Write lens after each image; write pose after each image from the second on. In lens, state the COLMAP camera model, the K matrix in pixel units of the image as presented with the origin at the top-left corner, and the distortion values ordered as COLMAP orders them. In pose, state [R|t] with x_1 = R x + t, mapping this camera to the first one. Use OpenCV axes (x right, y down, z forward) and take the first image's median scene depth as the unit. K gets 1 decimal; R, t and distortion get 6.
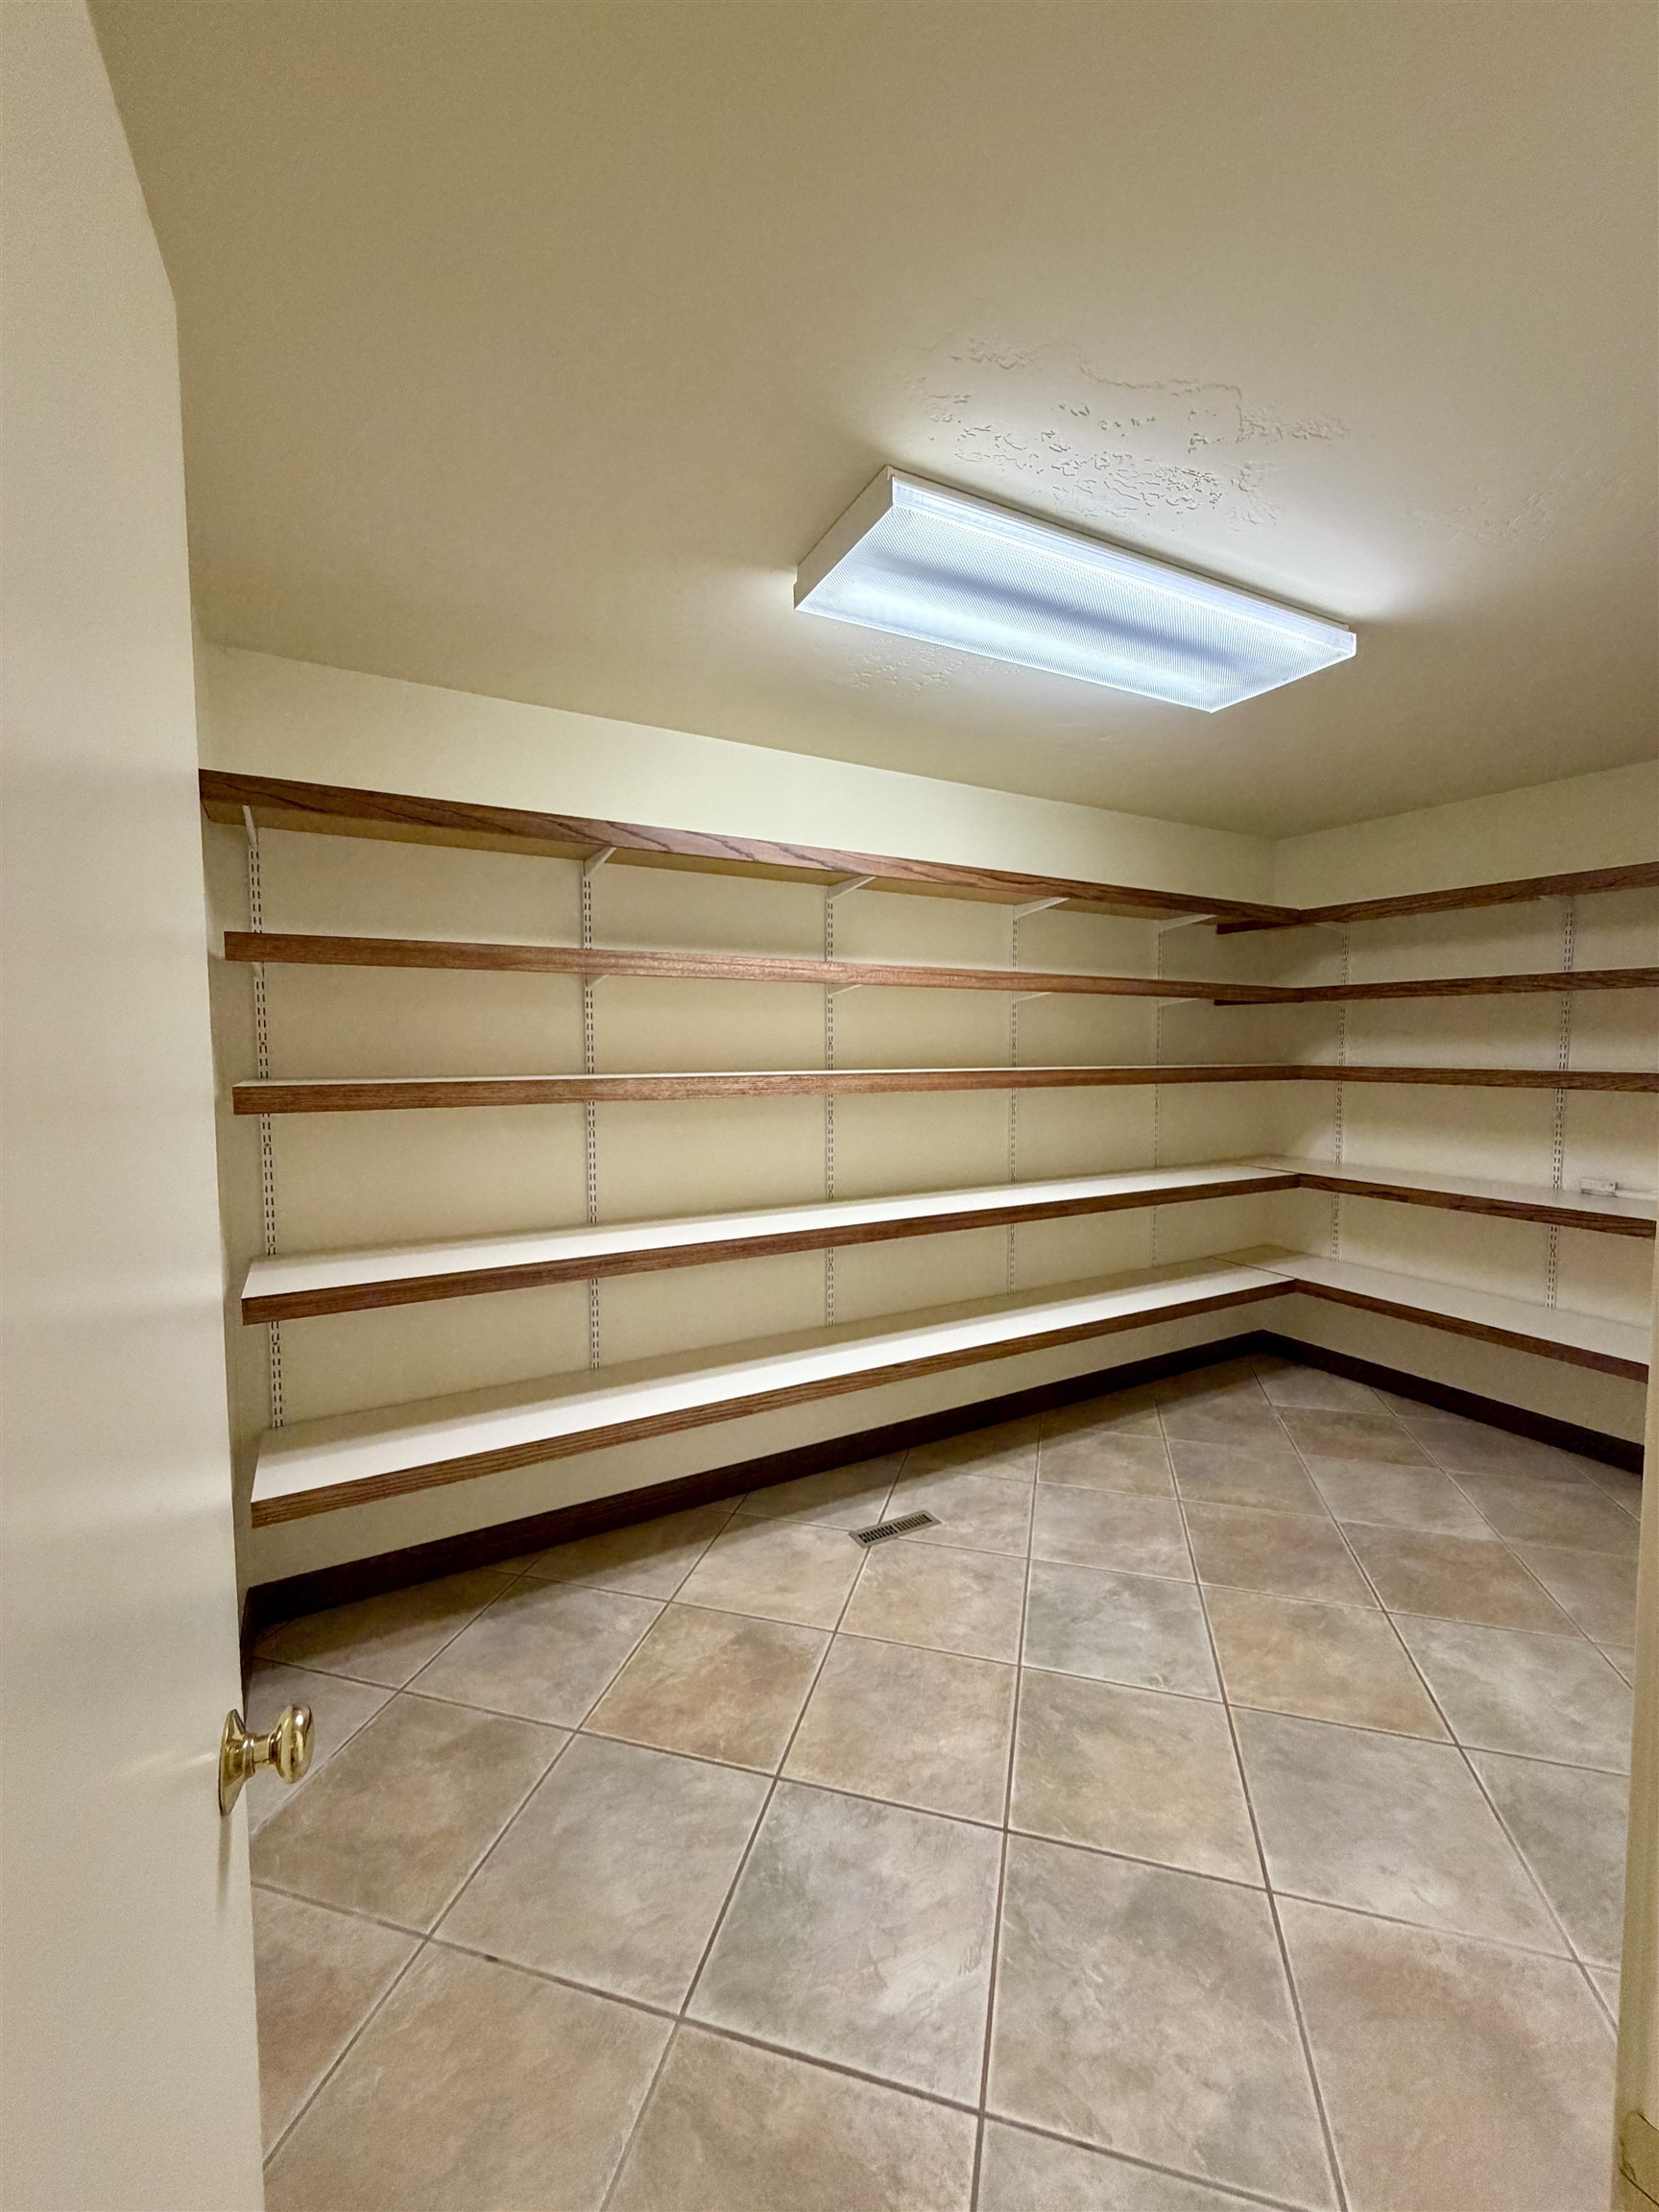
lens RADIAL K [[879.7, 0, 834.0], [0, 879.7, 1098.5], [0, 0, 1]] dist [-0.000523, -0.000137]
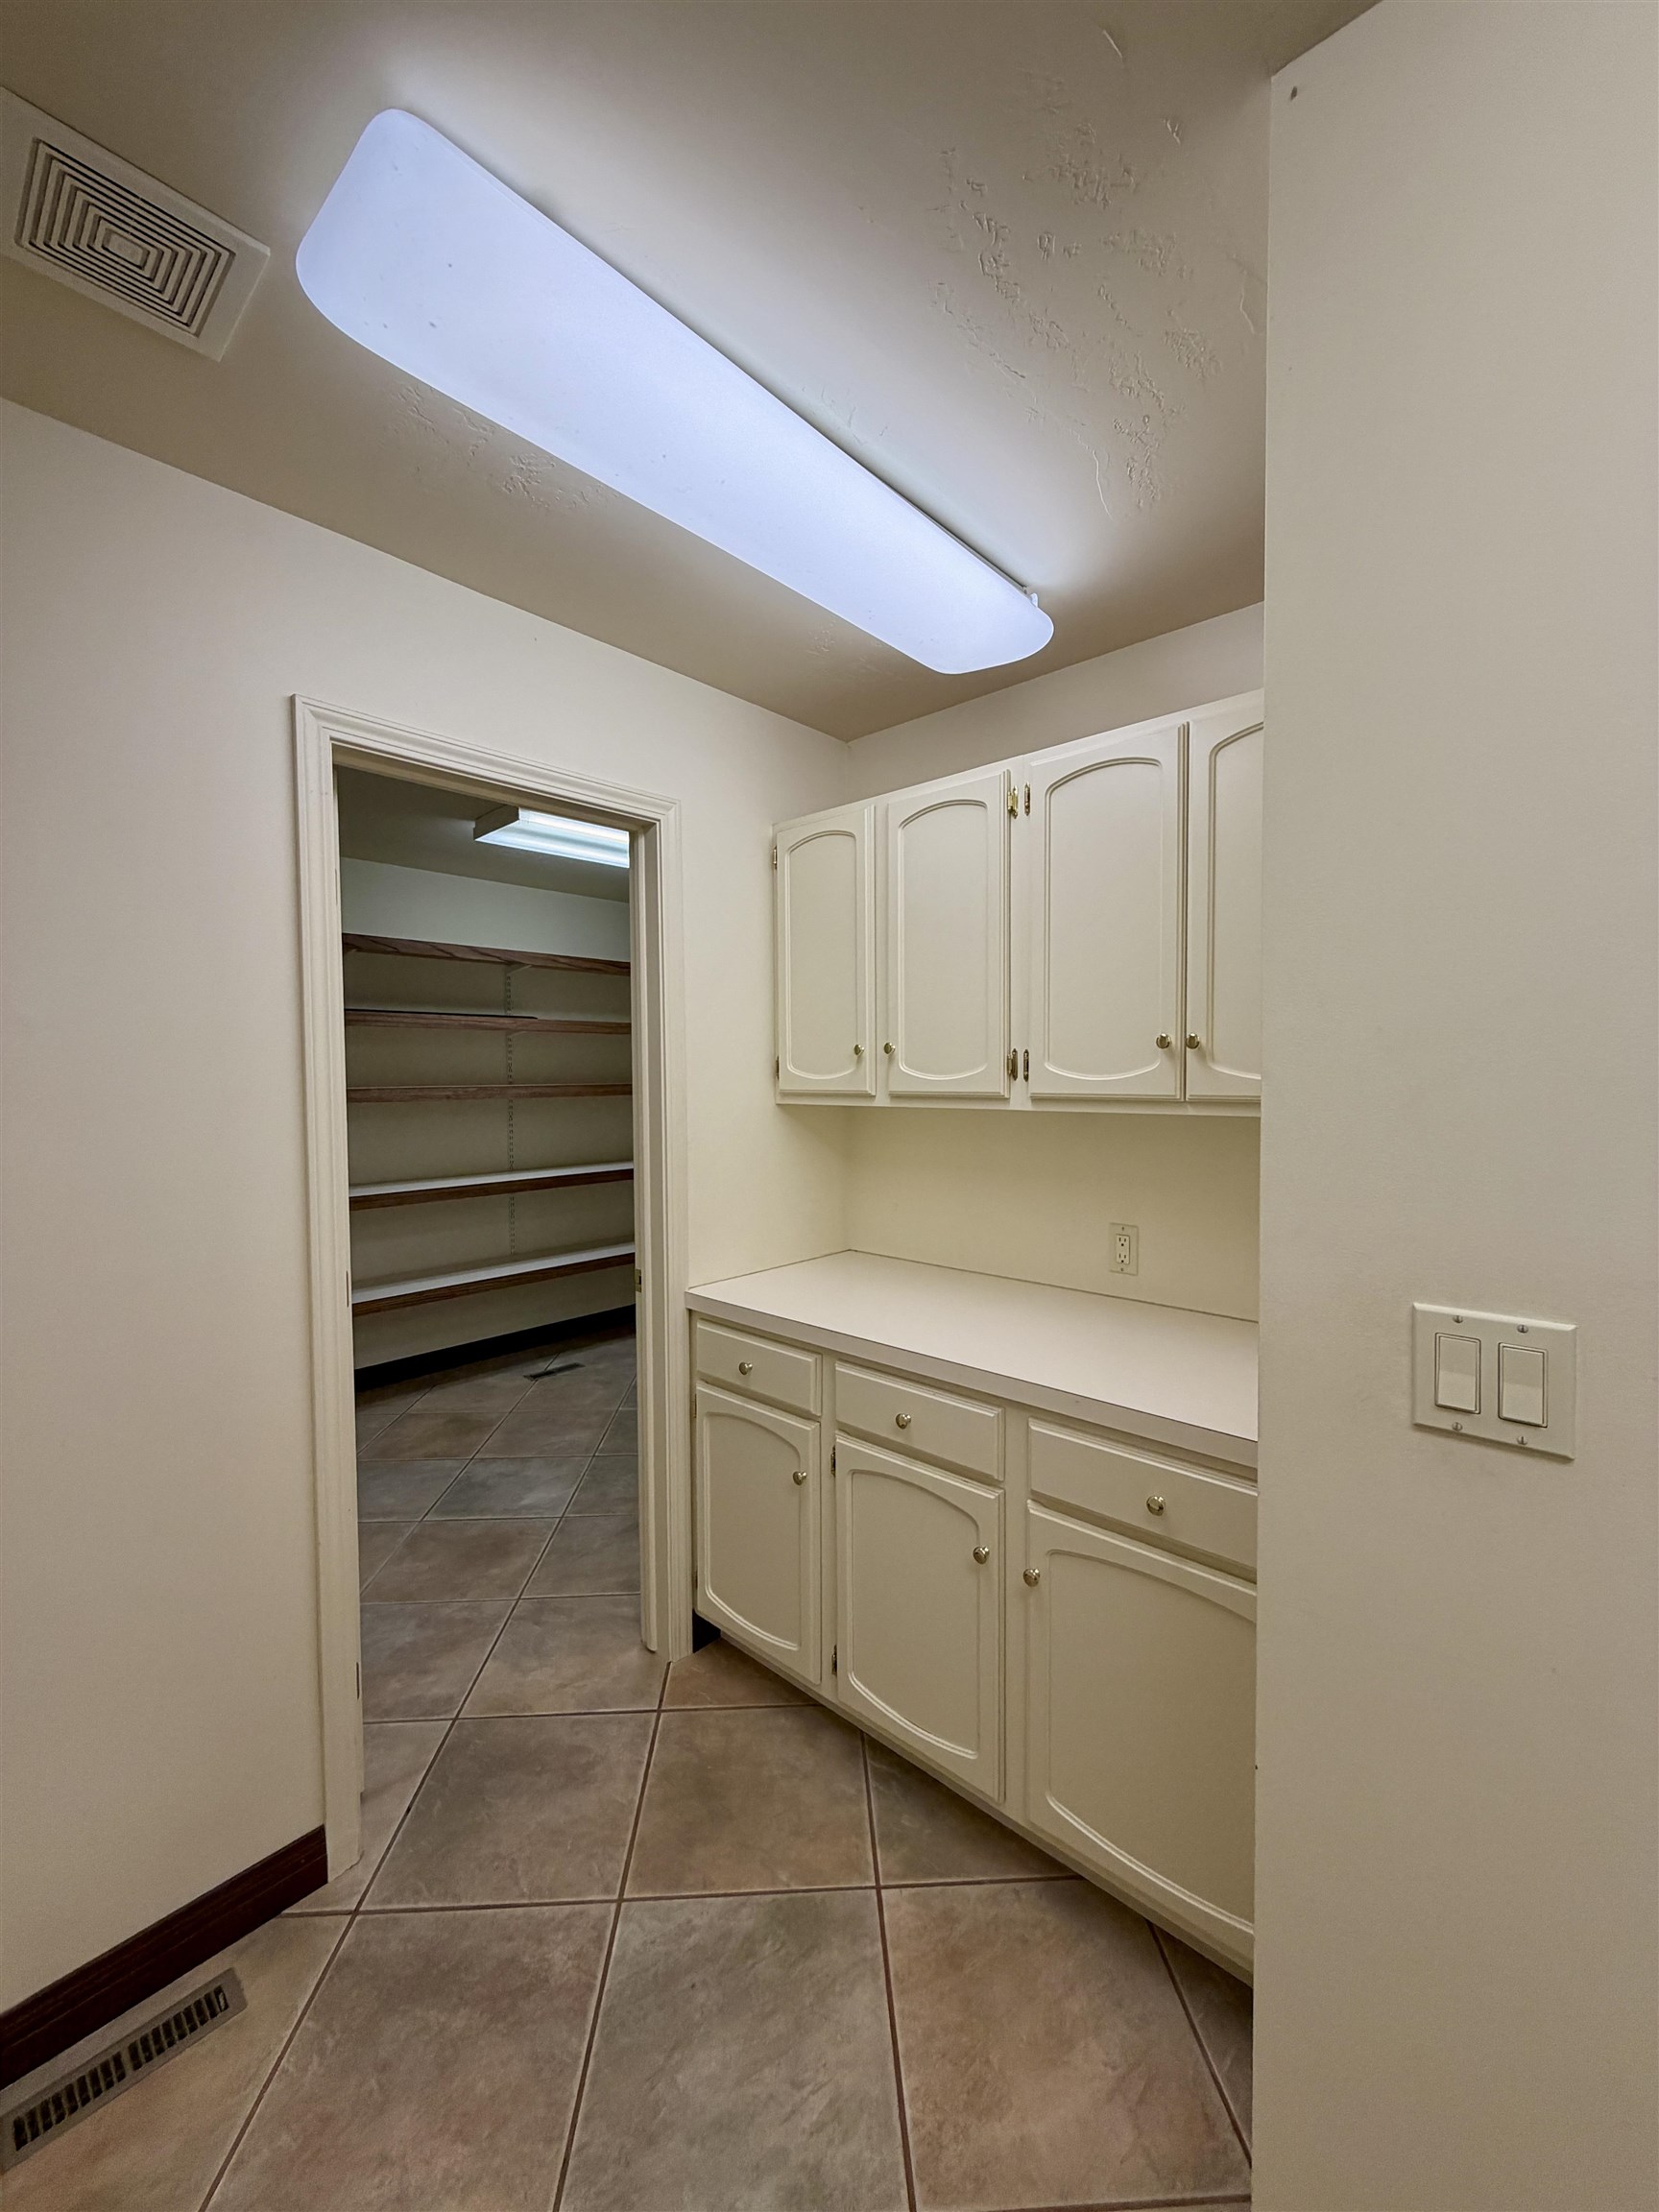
lens RADIAL K [[879.7, 0, 834.0], [0, 879.7, 1098.5], [0, 0, 1]] dist [-0.000523, -0.000137]
pose [[0.952224, -0.014389, 0.305062, 0.077401], [0.023258, 0.999405, -0.025460, 0.050326], [-0.304514, 0.031339, 0.951992, -0.740168]]
